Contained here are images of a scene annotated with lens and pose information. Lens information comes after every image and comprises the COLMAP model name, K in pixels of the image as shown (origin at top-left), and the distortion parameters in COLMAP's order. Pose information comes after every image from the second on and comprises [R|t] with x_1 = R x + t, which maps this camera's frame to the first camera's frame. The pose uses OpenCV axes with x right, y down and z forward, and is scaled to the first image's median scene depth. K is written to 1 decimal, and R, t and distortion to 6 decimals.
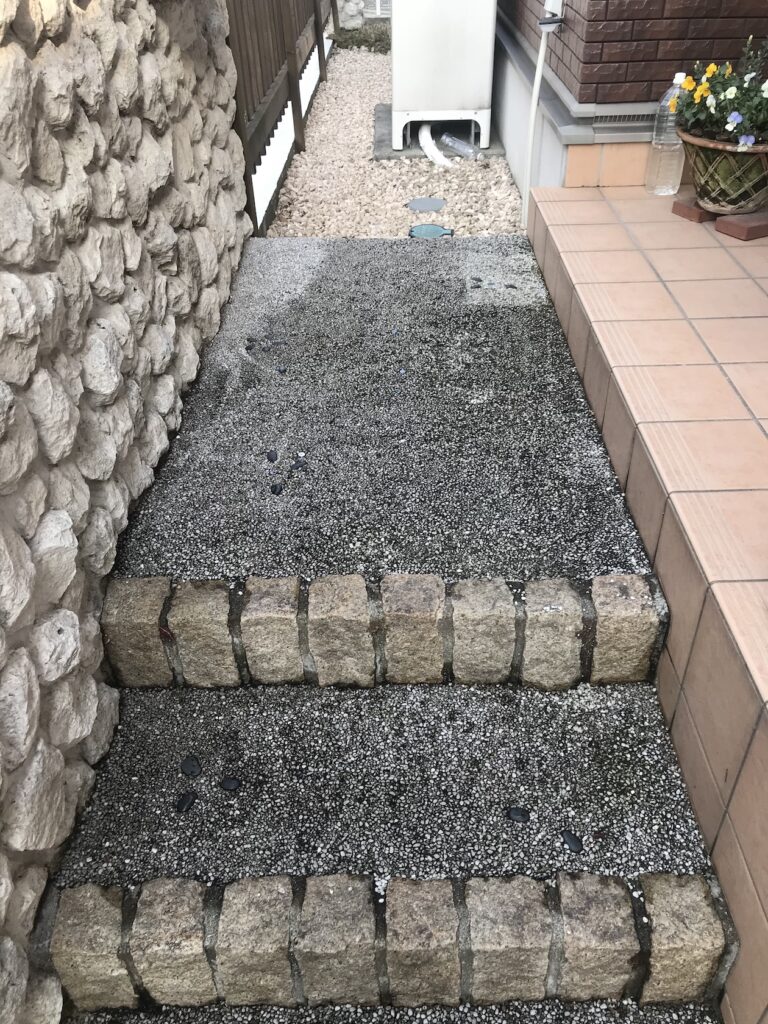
lens RADIAL K [[860.2, 0, 384.0], [0, 860.2, 512.0], [0, 0, 1]] dist [0.073218, -0.104128]
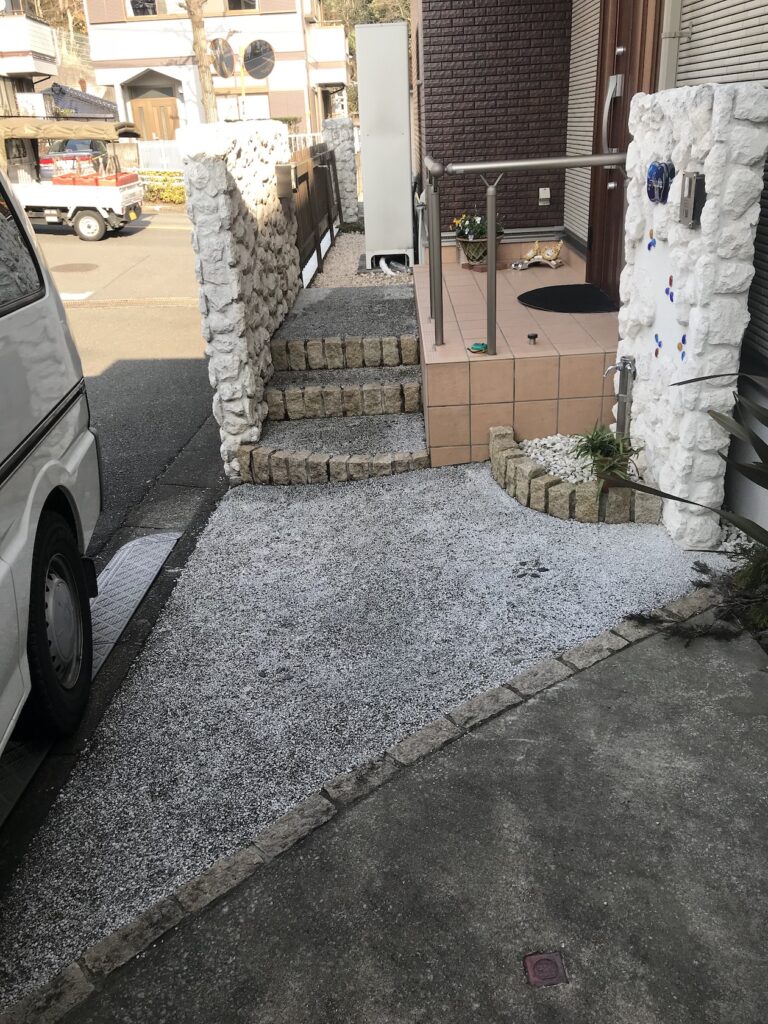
lens RADIAL K [[835.0, 0, 384.0], [0, 835.0, 512.0], [0, 0, 1]] dist [0.023608, 0.001023]
pose [[0.999586, -0.023416, -0.016722, 0.150845], [0.019812, 0.981549, -0.190180, 1.090557], [0.020866, 0.189770, 0.981607, -1.722561]]
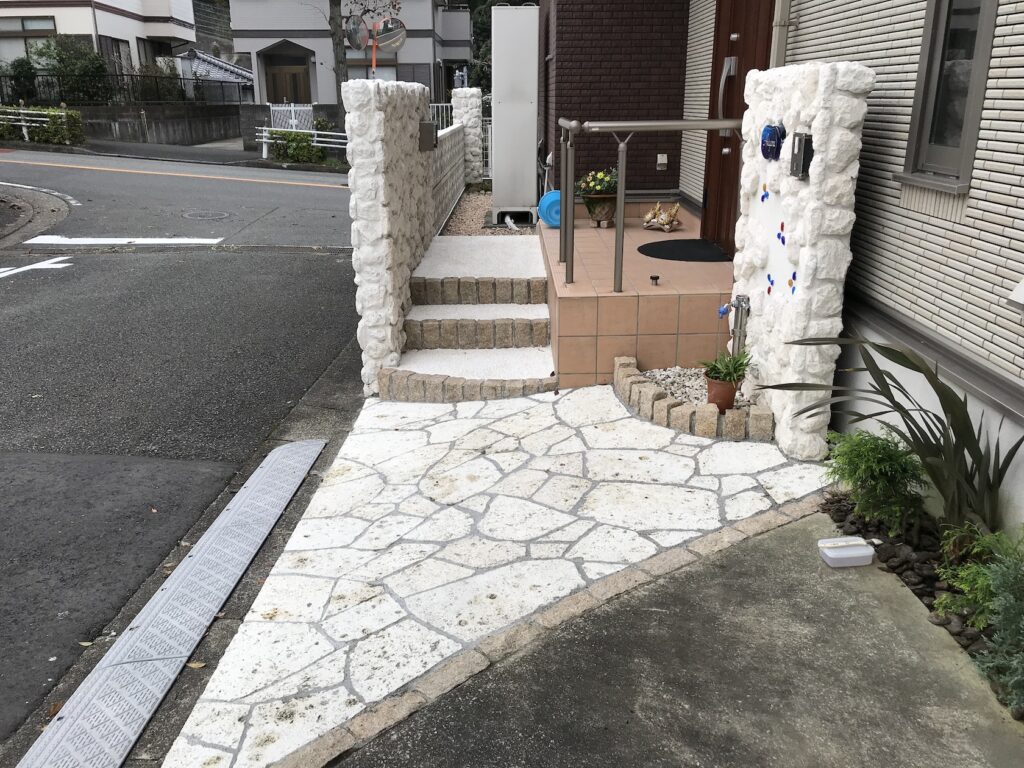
lens RADIAL K [[832.4, 0, 512.0], [0, 832.4, 384.0], [0, 0, 1]] dist [0.060795, -0.085198]
pose [[0.999855, 0.011312, 0.012699, 0.078641], [-0.007061, 0.955439, -0.295105, 1.227142], [-0.015471, 0.294973, 0.955380, -1.845565]]
